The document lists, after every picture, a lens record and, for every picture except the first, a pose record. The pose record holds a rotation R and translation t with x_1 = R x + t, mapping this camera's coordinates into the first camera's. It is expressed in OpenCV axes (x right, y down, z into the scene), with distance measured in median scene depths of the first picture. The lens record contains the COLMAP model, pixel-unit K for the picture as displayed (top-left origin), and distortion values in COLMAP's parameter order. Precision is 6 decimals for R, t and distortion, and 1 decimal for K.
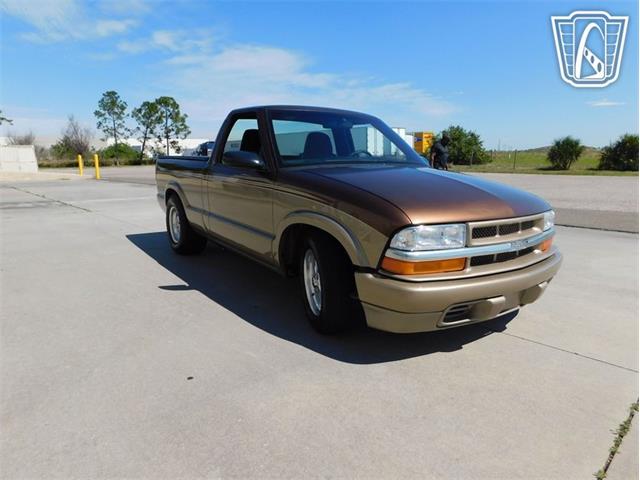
lens RADIAL K [[419.4, 0, 318.7], [0, 419.4, 233.5], [0, 0, 1]] dist [-0.069429, 0.050241]
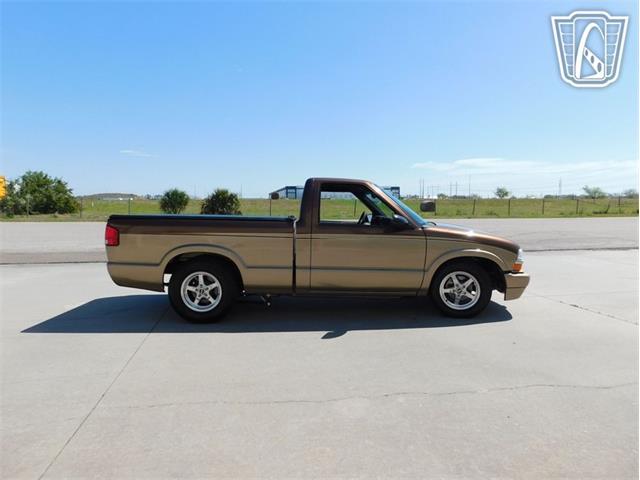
lens RADIAL K [[419.4, 0, 318.7], [0, 419.4, 233.5], [0, 0, 1]] dist [-0.069429, 0.050241]
pose [[0.530290, -0.052083, 0.846215, -0.184810], [0.144551, 0.989051, -0.029711, -0.016058], [-0.835403, 0.138076, 0.532012, 0.050425]]
